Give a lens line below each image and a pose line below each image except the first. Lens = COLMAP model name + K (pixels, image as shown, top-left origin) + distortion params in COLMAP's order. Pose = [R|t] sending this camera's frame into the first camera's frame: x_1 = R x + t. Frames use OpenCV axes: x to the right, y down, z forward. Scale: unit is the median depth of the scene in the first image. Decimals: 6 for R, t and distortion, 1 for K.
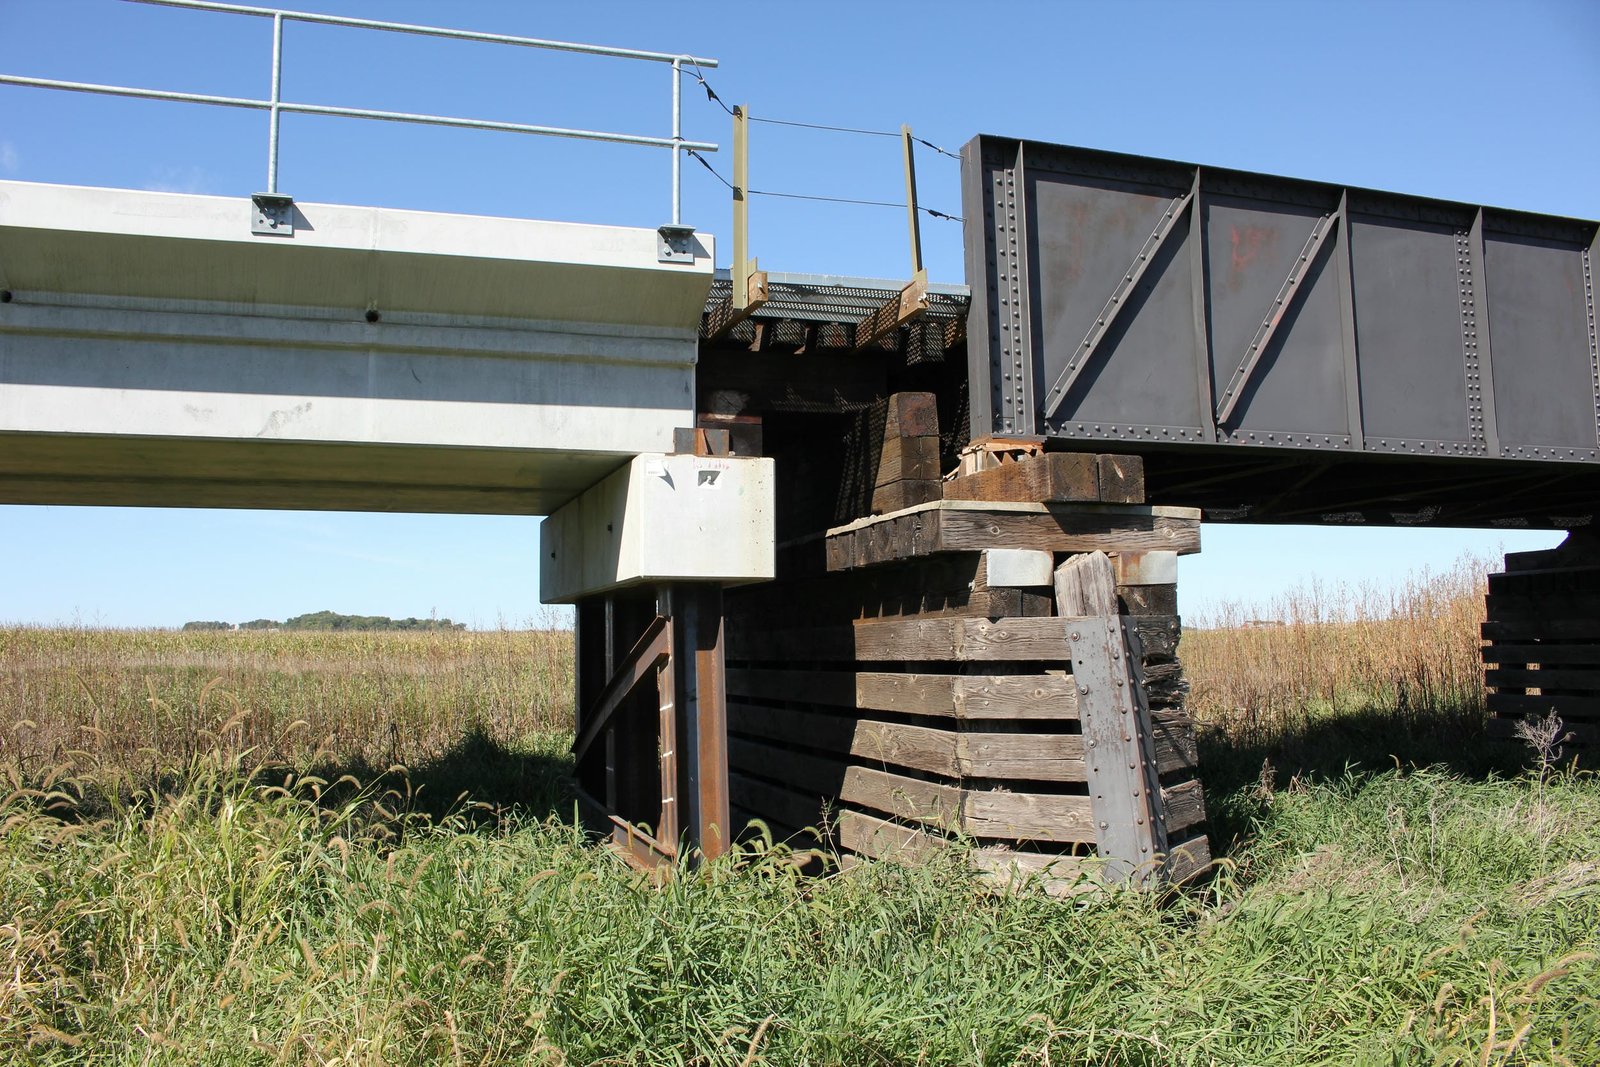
lens RADIAL K [[1315.8, 0, 781.2], [0, 1315.8, 539.4], [0, 0, 1]] dist [-0.162611, 0.132005]
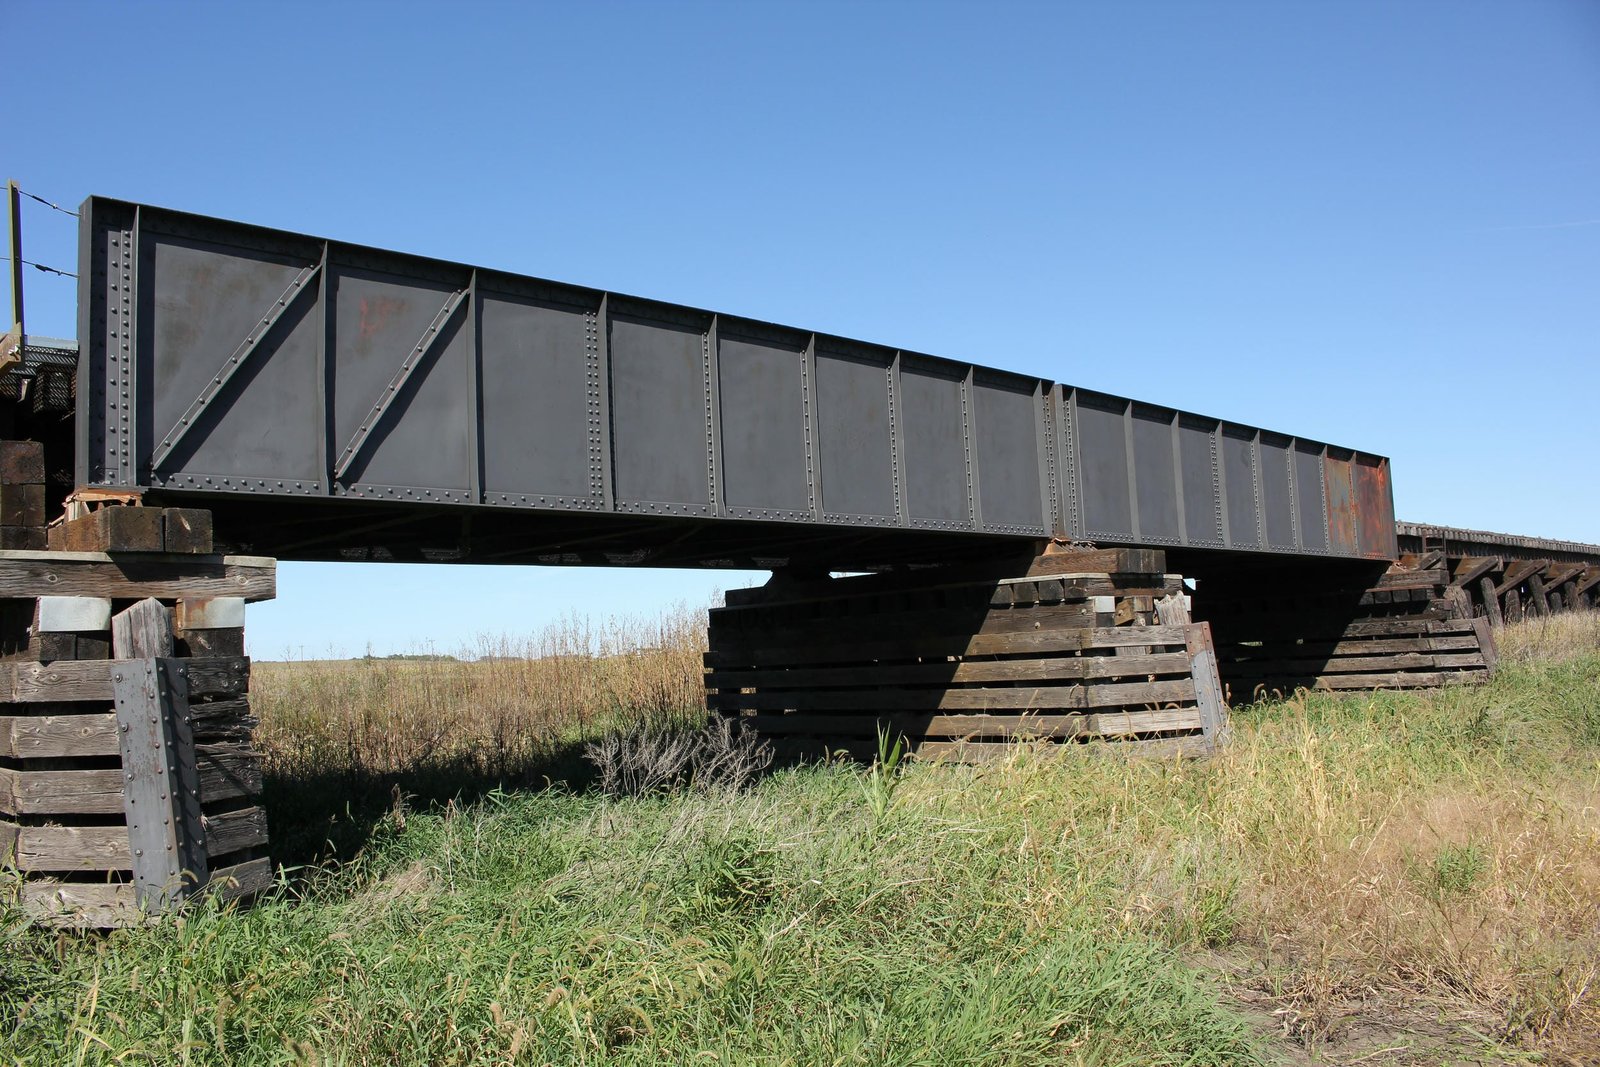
lens RADIAL K [[1315.8, 0, 781.2], [0, 1315.8, 539.4], [0, 0, 1]] dist [-0.162611, 0.132005]
pose [[0.899998, 0.013434, 0.435687, 0.233878], [-0.003577, 0.999719, -0.023437, -0.015613], [-0.435880, 0.019535, 0.899793, -0.165334]]
